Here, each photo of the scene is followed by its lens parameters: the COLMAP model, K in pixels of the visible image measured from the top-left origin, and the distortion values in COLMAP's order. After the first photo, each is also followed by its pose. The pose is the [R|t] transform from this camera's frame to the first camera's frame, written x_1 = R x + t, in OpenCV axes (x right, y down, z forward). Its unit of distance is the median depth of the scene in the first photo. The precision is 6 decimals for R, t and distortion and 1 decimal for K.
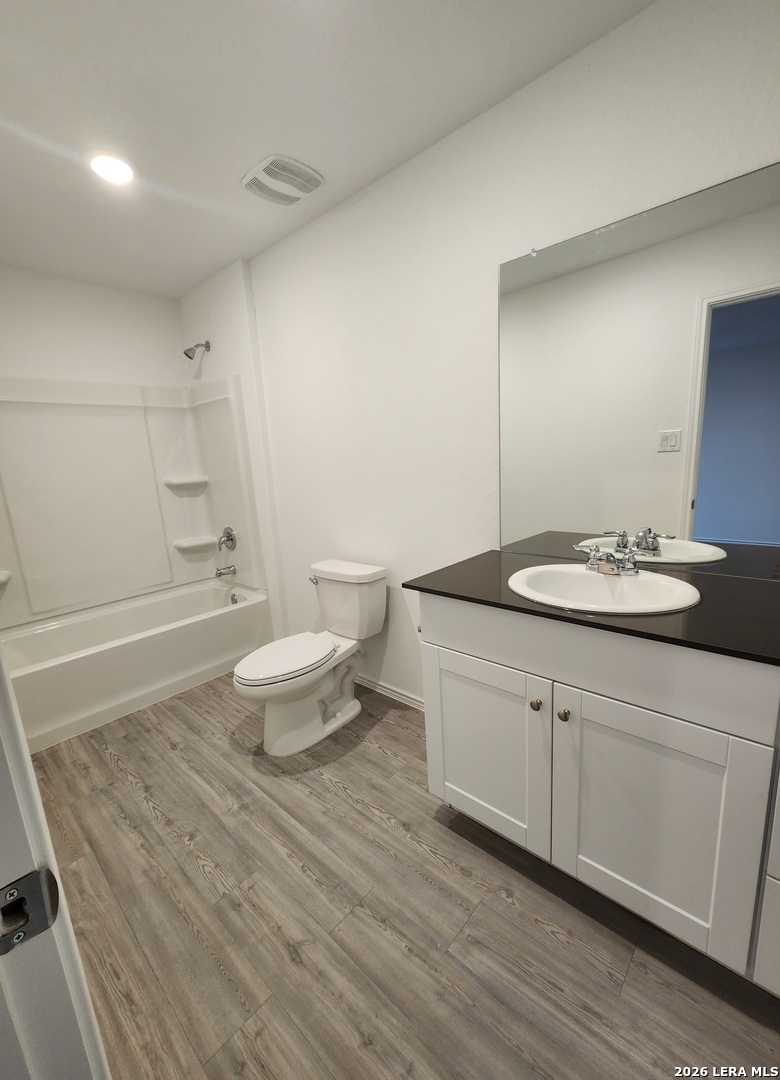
lens RADIAL K [[441.0, 0, 396.7], [0, 441.0, 543.7], [0, 0, 1]] dist [-0.000851, -0.000634]
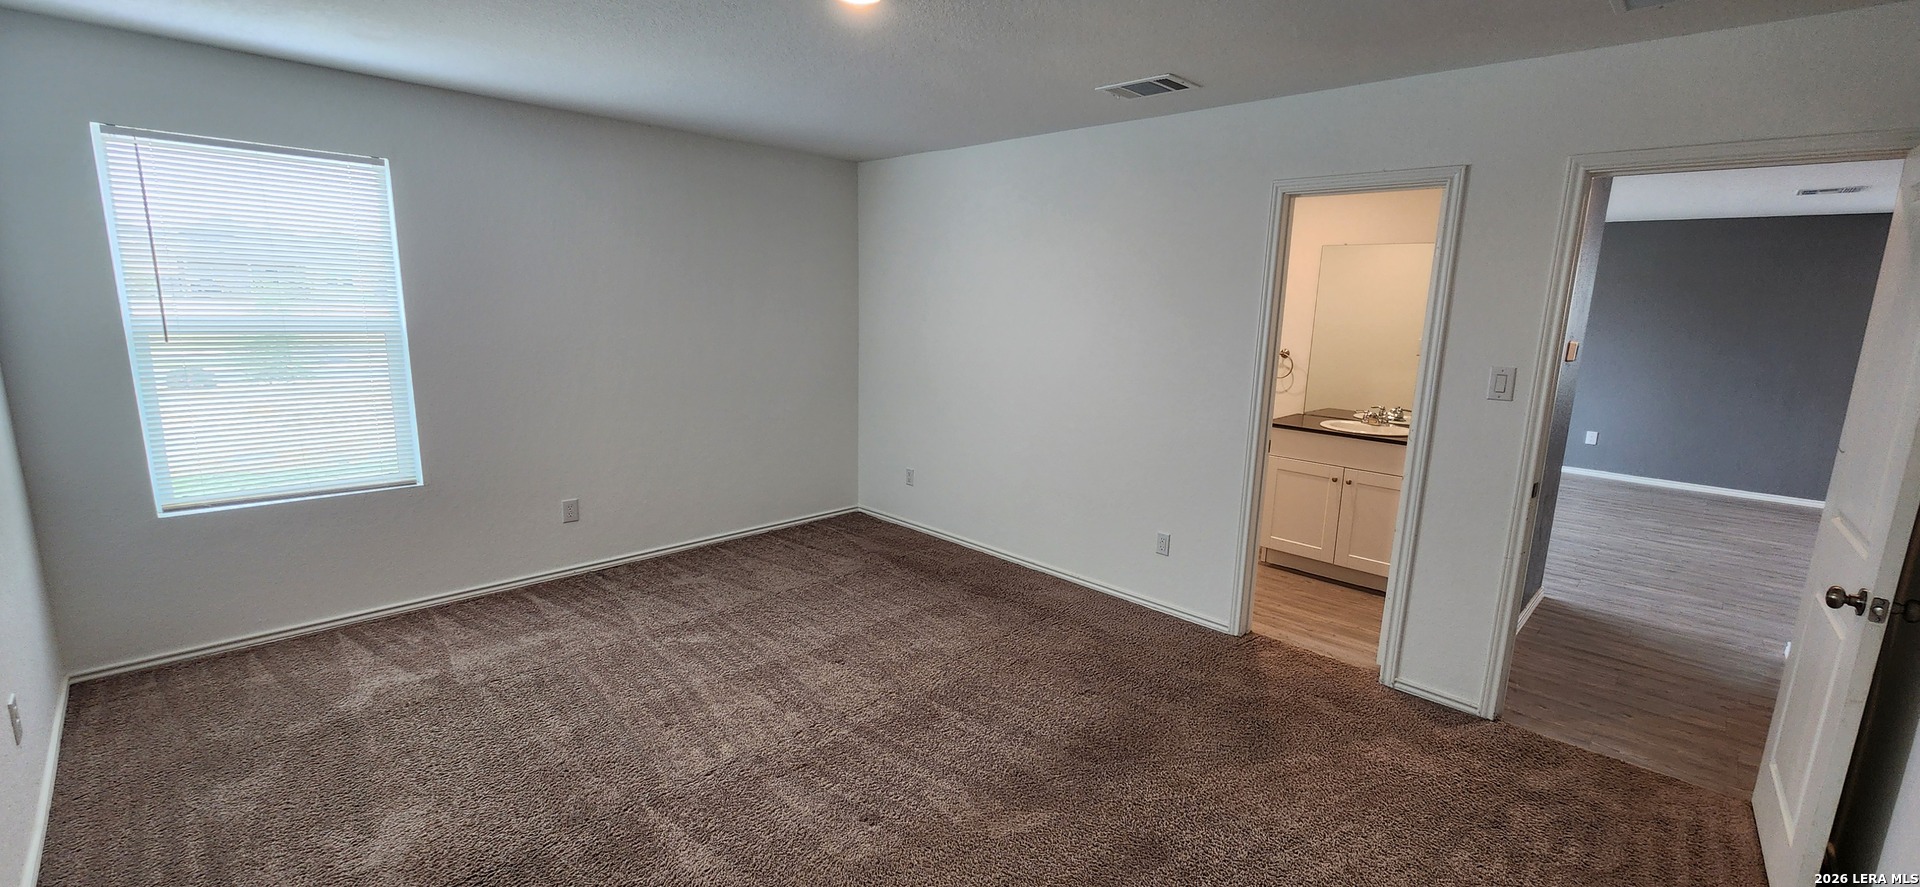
lens RADIAL K [[786.8, 0, 953.3], [0, 786.8, 447.8], [0, 0, 1]] dist [-0.002755, -0.000744]
pose [[0.996306, 0.084636, -0.014495, -0.889336], [-0.084855, 0.996277, -0.015193, 0.261441], [0.013155, 0.016367, 0.999780, -1.696297]]
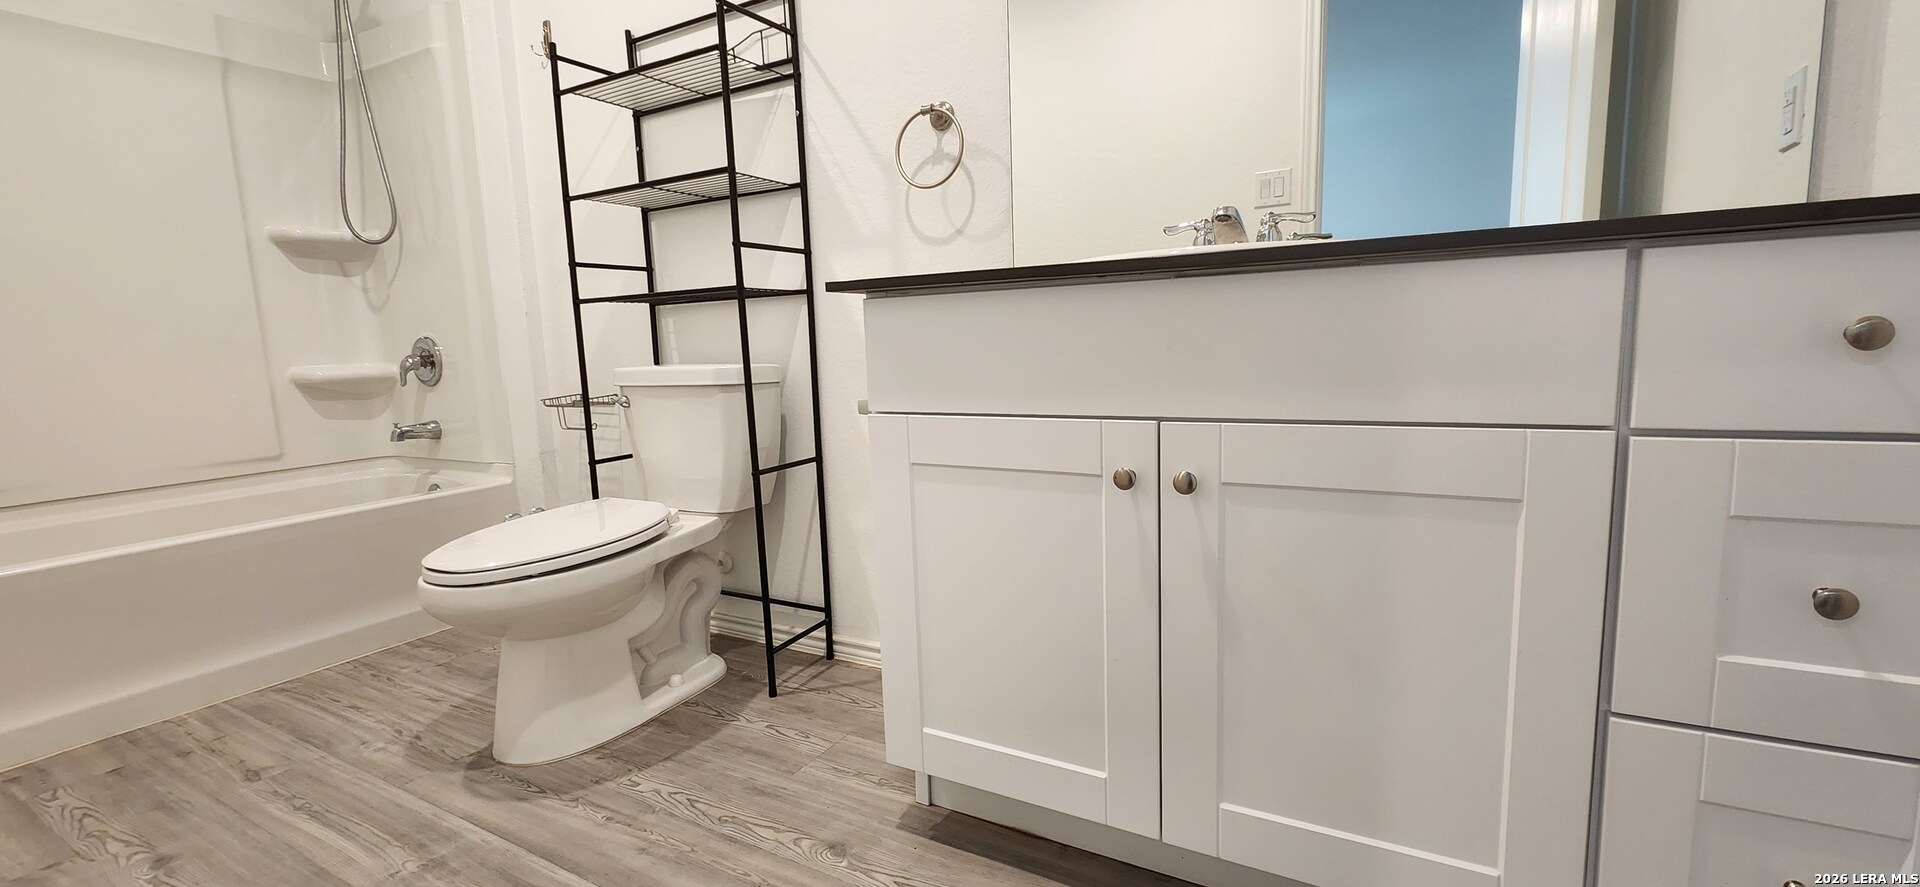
lens RADIAL K [[786.8, 0, 957.5], [0, 786.8, 443.1], [0, 0, 1]] dist [-0.002755, -0.000744]
pose [[0.976561, -0.006924, 0.215129, -0.022158], [0.022788, 0.997191, -0.071347, 0.235671], [-0.214030, 0.074577, 0.973976, 0.136664]]
